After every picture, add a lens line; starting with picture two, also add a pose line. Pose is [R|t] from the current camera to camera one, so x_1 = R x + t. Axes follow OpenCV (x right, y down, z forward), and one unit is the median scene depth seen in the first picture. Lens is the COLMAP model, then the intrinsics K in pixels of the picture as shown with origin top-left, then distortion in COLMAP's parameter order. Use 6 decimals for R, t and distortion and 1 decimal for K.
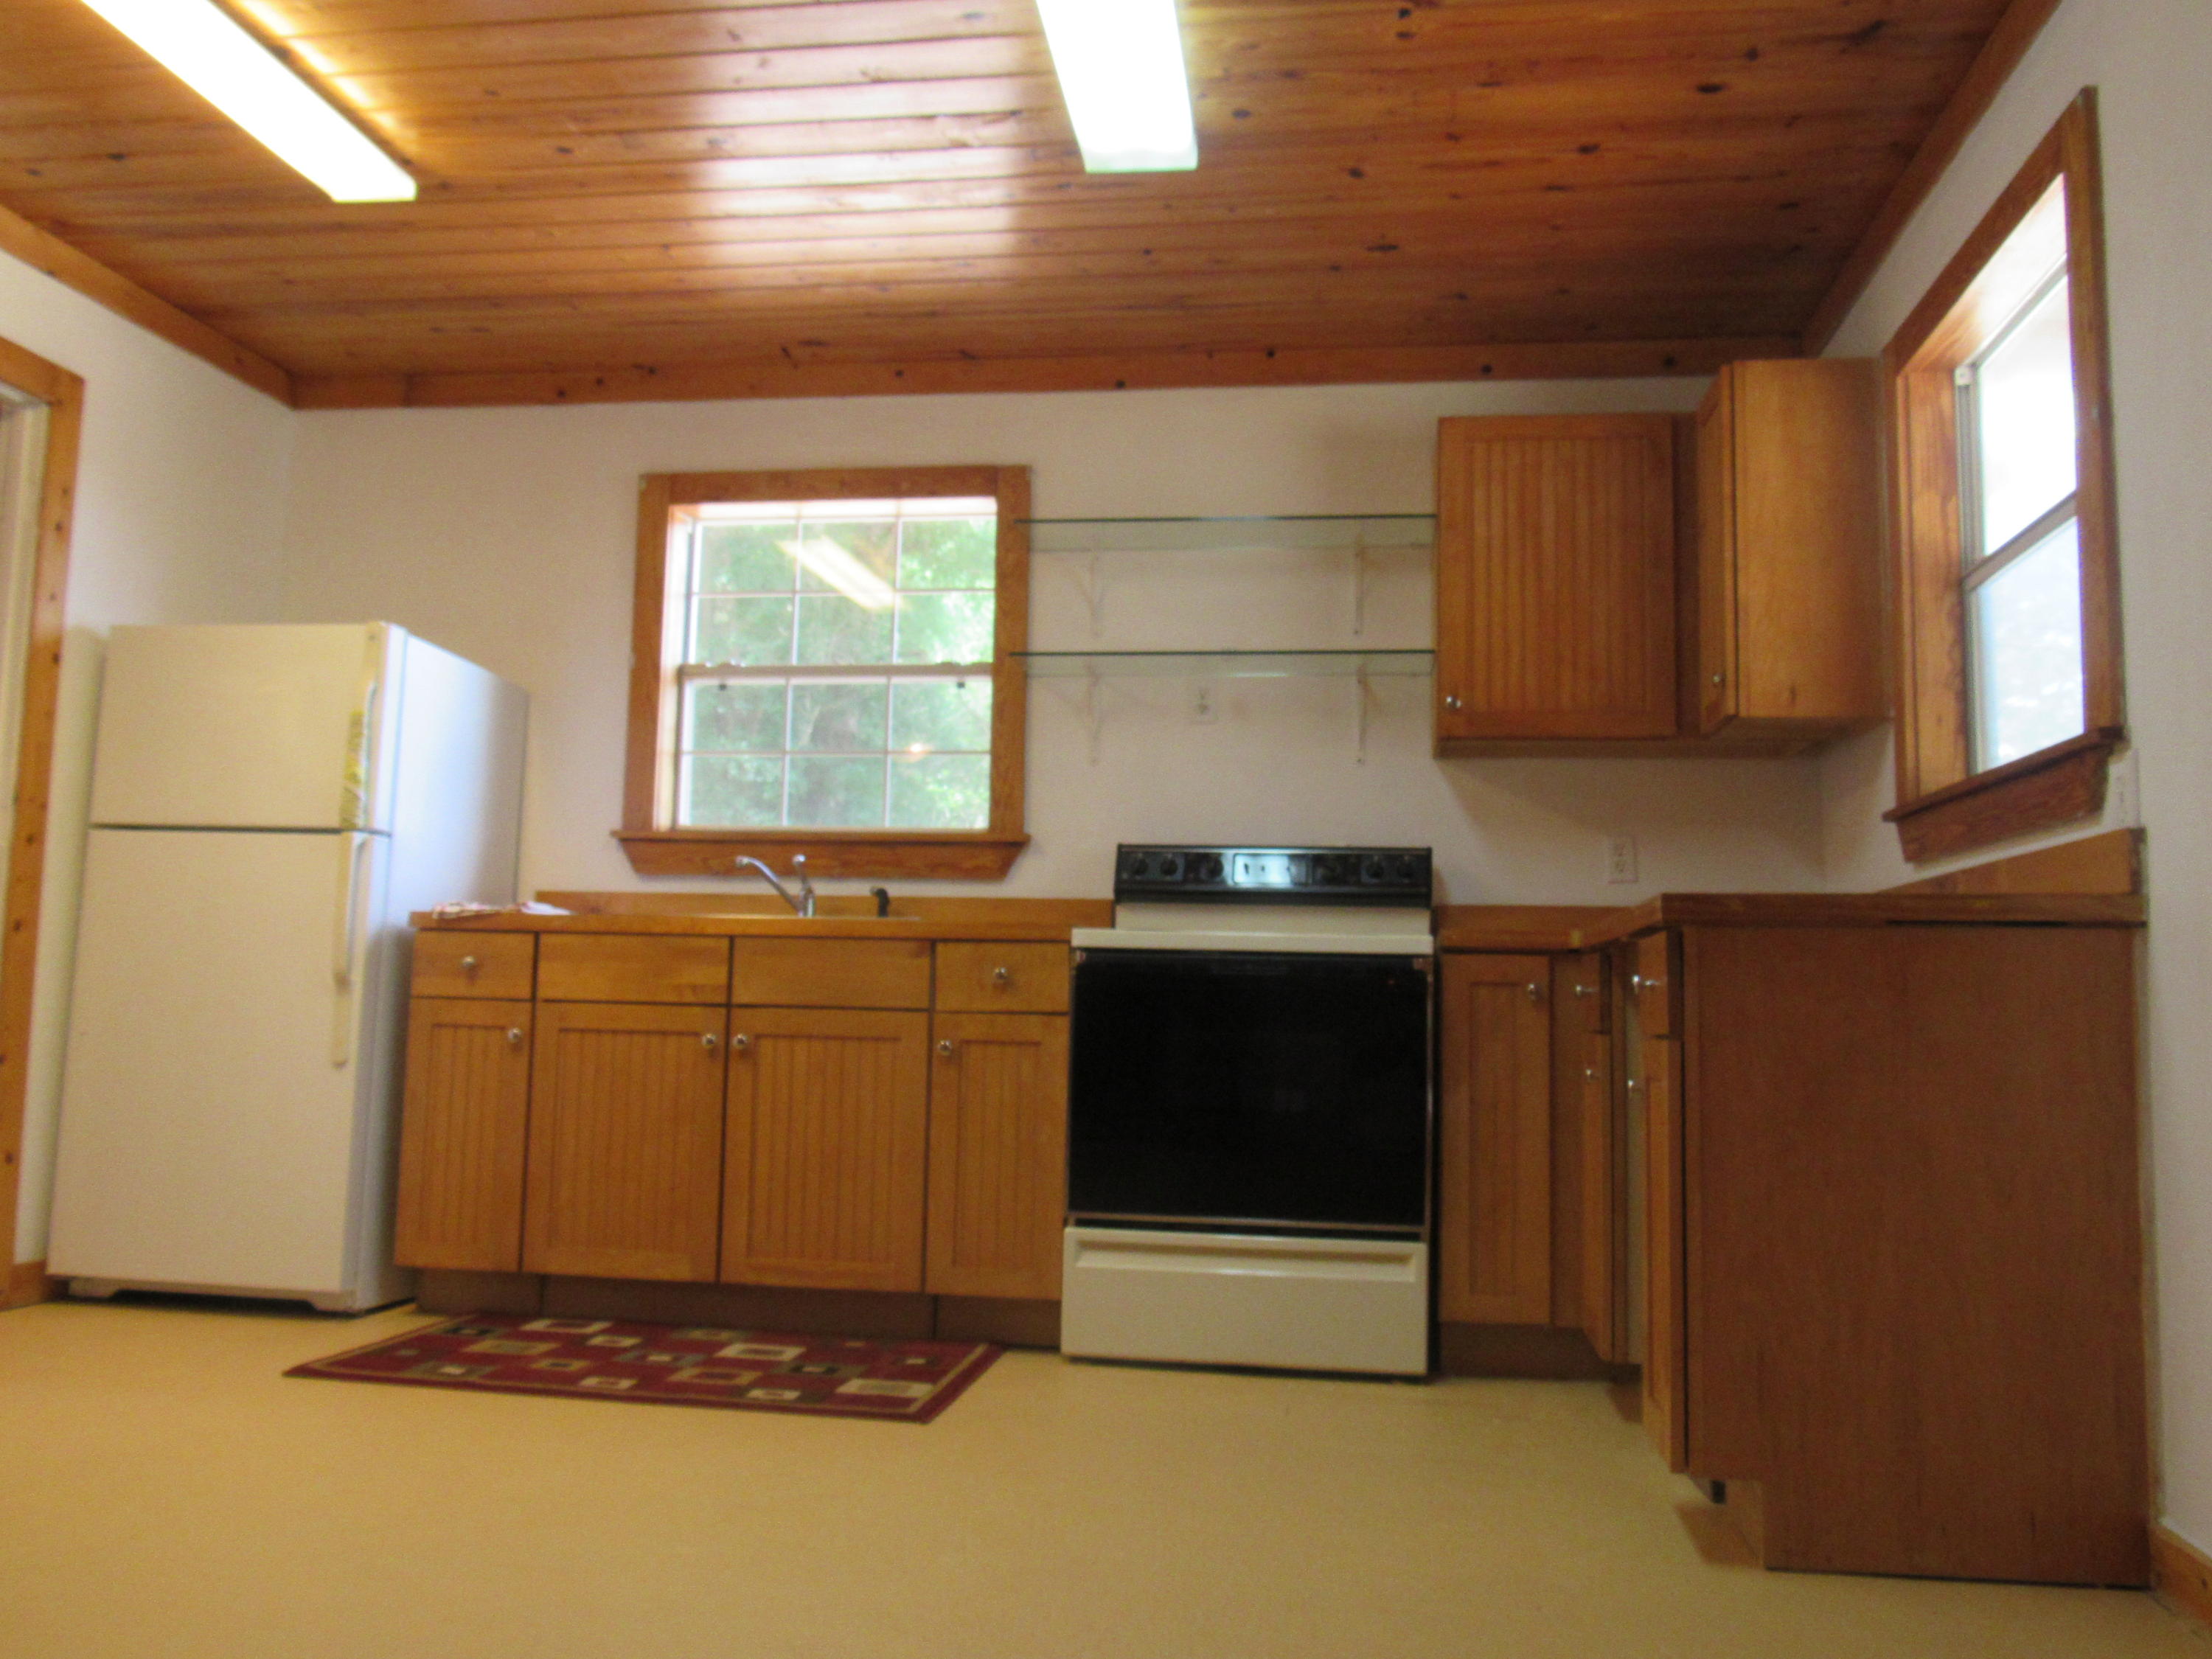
lens RADIAL K [[1783.5, 0, 1110.8], [0, 1783.5, 827.1], [0, 0, 1]] dist [-0.052619, 0.013170]
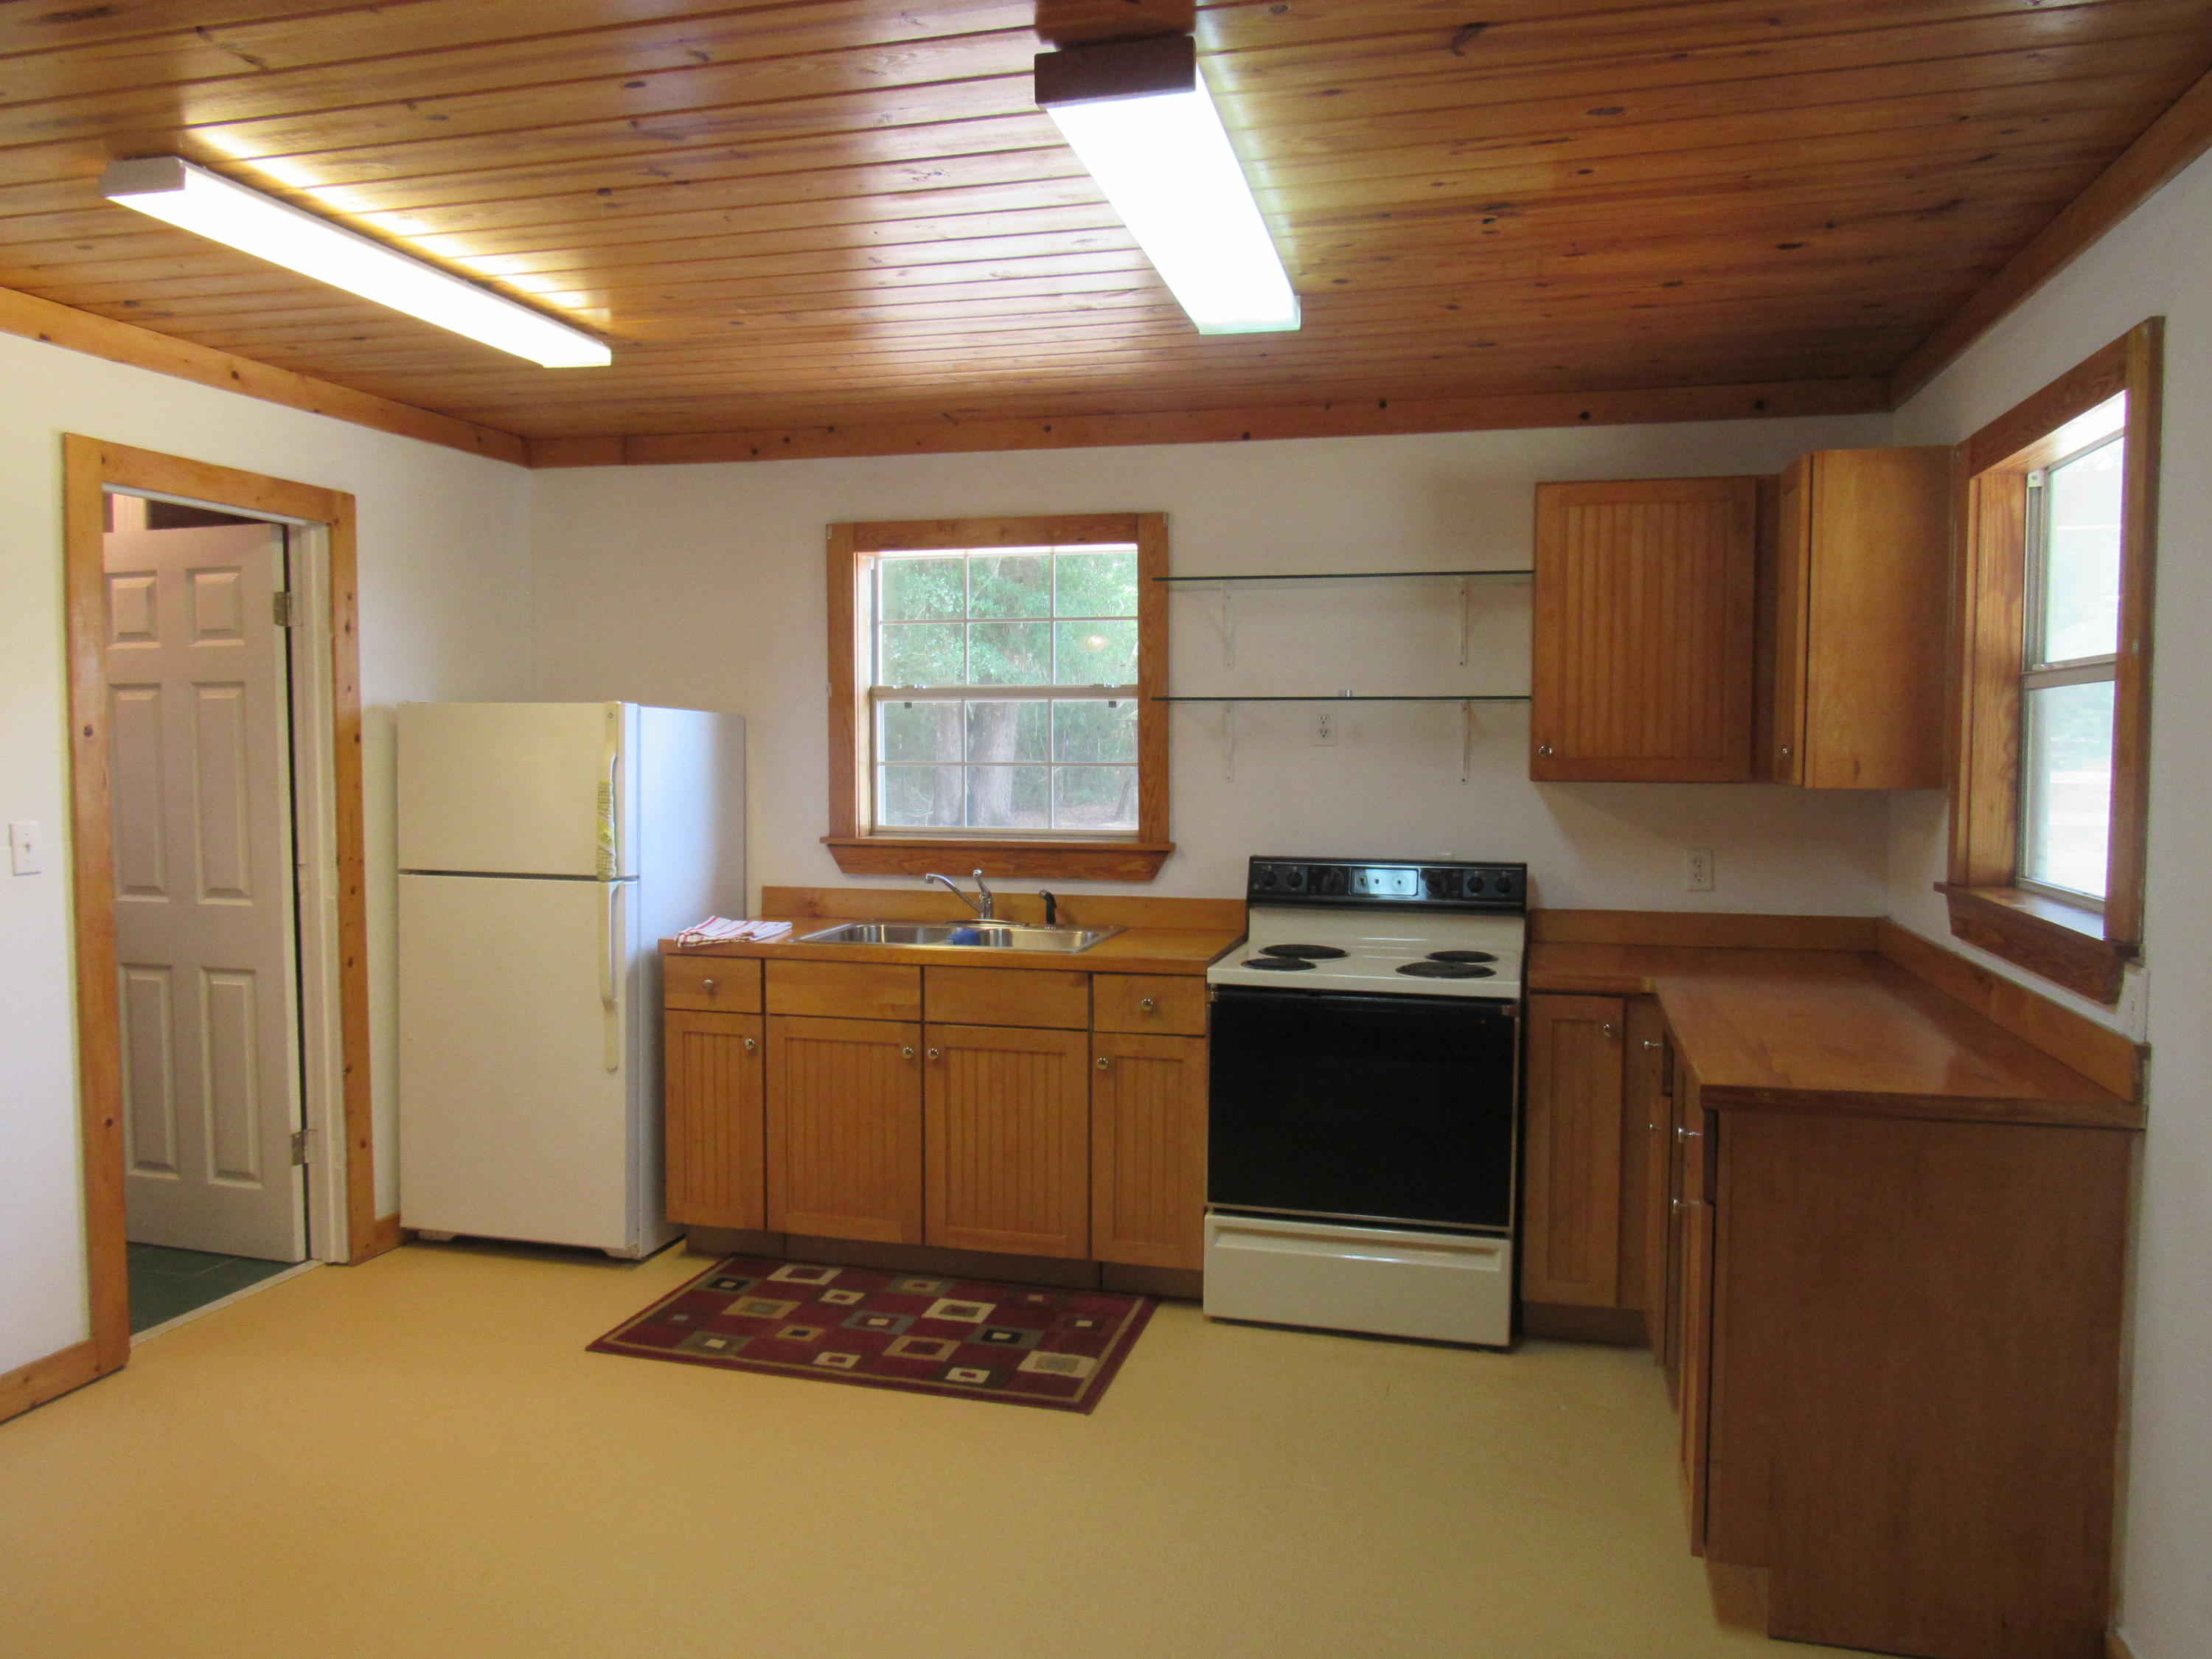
lens RADIAL K [[1573.4, 0, 1104.1], [0, 1573.4, 827.2], [0, 0, 1]] dist [-0.042938, 0.015783]
pose [[0.993715, -0.014010, -0.111056, 0.026537], [0.031236, 0.987431, 0.154936, -0.190467], [0.107490, -0.157431, 0.981663, -0.005759]]
